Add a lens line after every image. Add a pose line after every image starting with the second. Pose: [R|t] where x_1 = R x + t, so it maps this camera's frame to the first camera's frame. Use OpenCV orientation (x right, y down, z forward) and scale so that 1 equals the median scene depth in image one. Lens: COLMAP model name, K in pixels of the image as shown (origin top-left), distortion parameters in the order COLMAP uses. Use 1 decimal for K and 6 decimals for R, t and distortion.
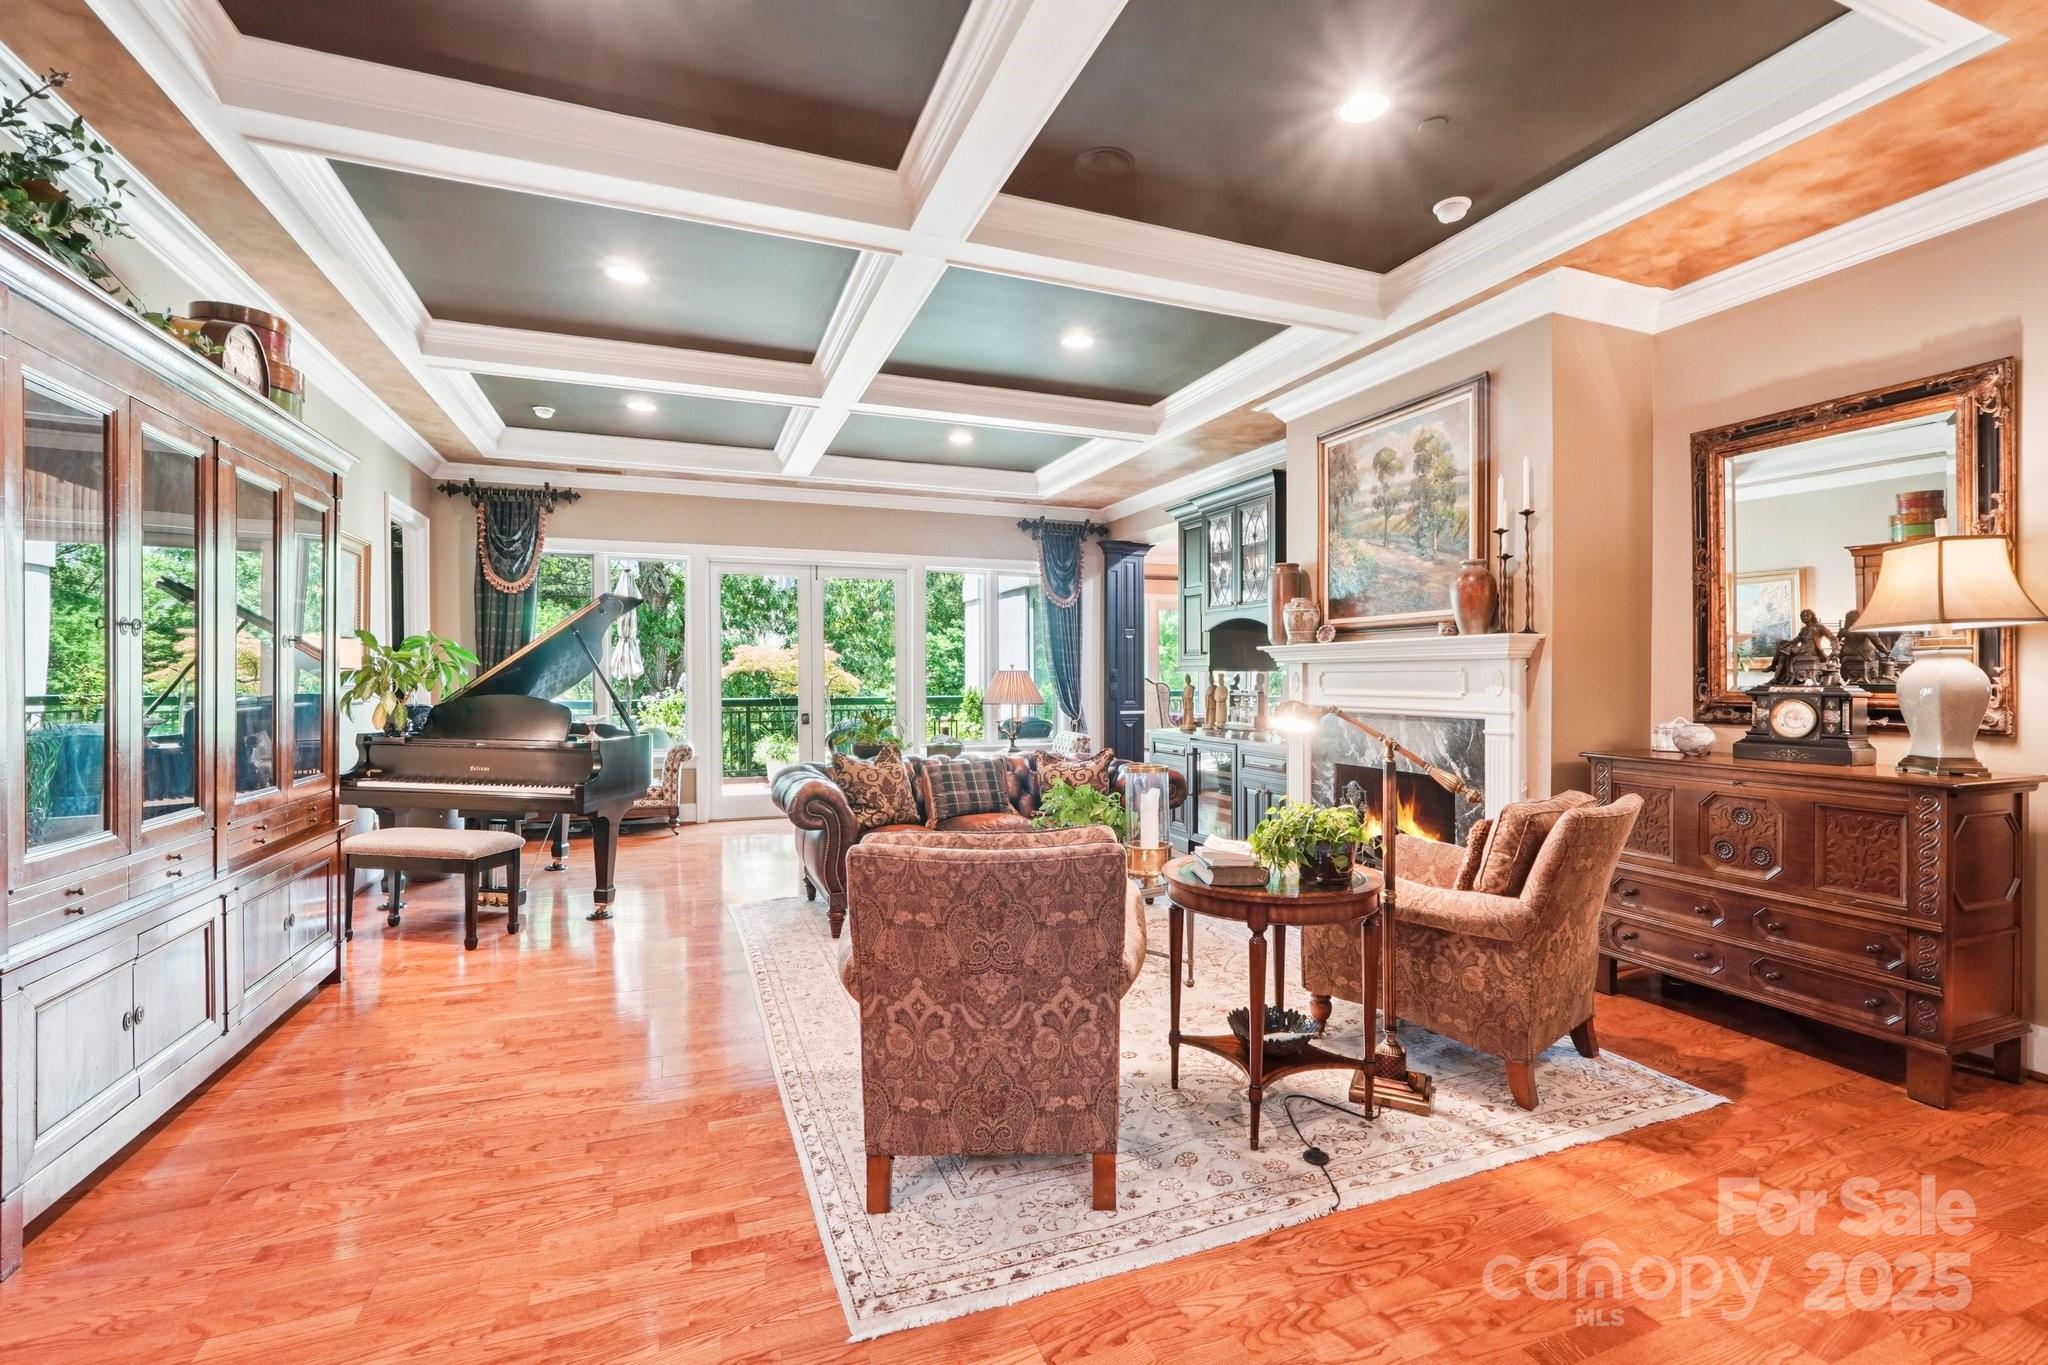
lens RADIAL K [[893.5, 0, 1036.4], [0, 893.5, 681.5], [0, 0, 1]] dist [-0.014937, 0.007011]
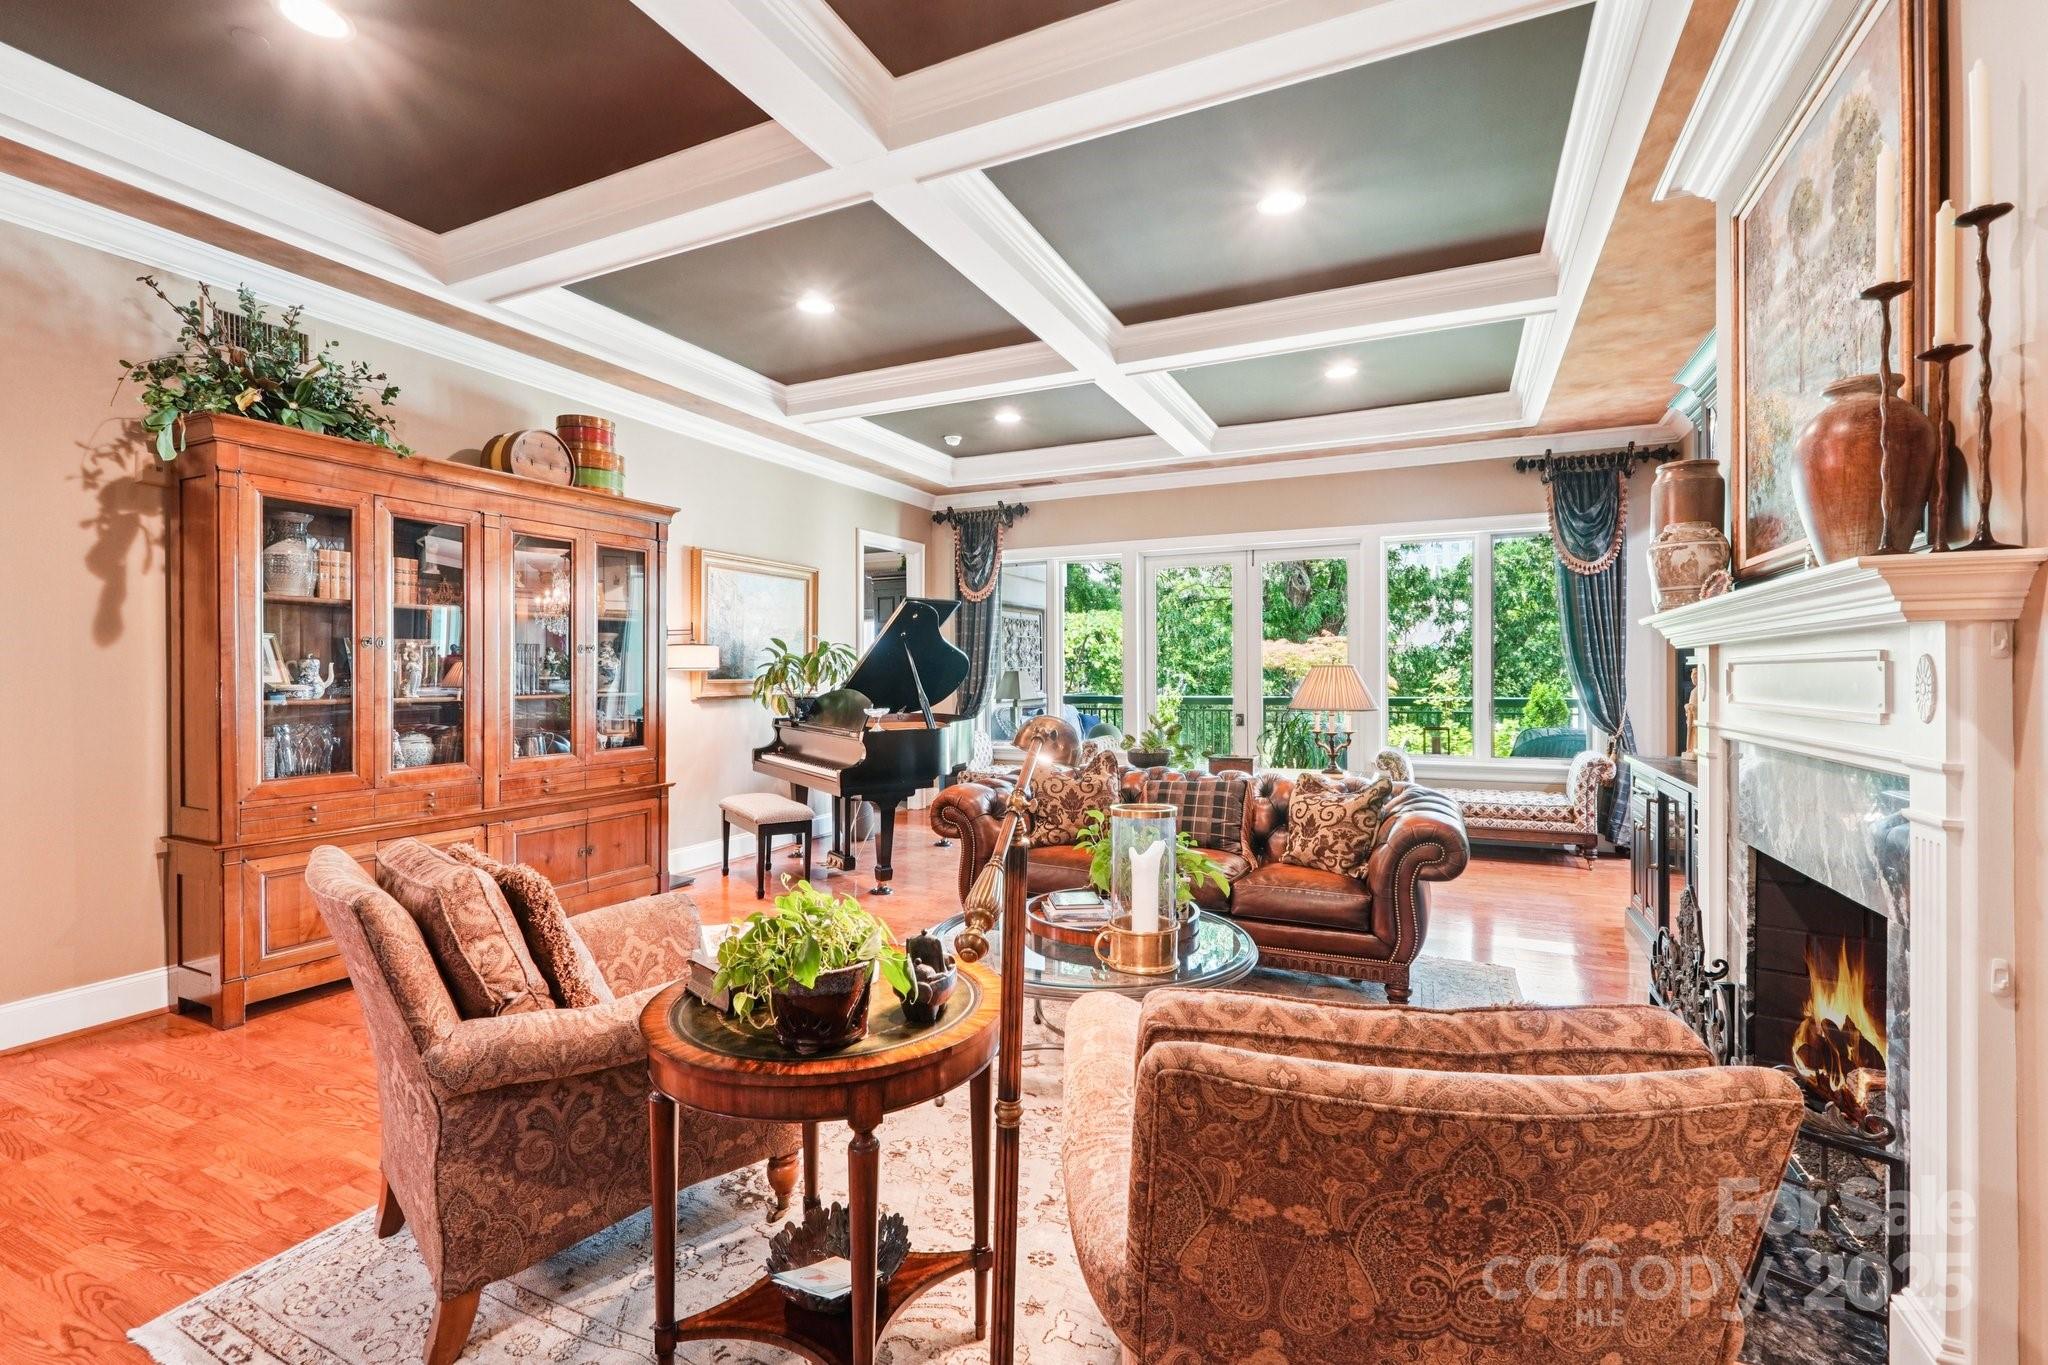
lens RADIAL K [[893.5, 0, 1026.3], [0, 893.5, 673.7], [0, 0, 1]] dist [-0.014937, 0.007011]
pose [[0.681990, -0.001489, -0.731360, 0.304854], [-0.002400, 0.999988, -0.004273, -0.001023], [0.731357, 0.004669, 0.681979, 0.262312]]
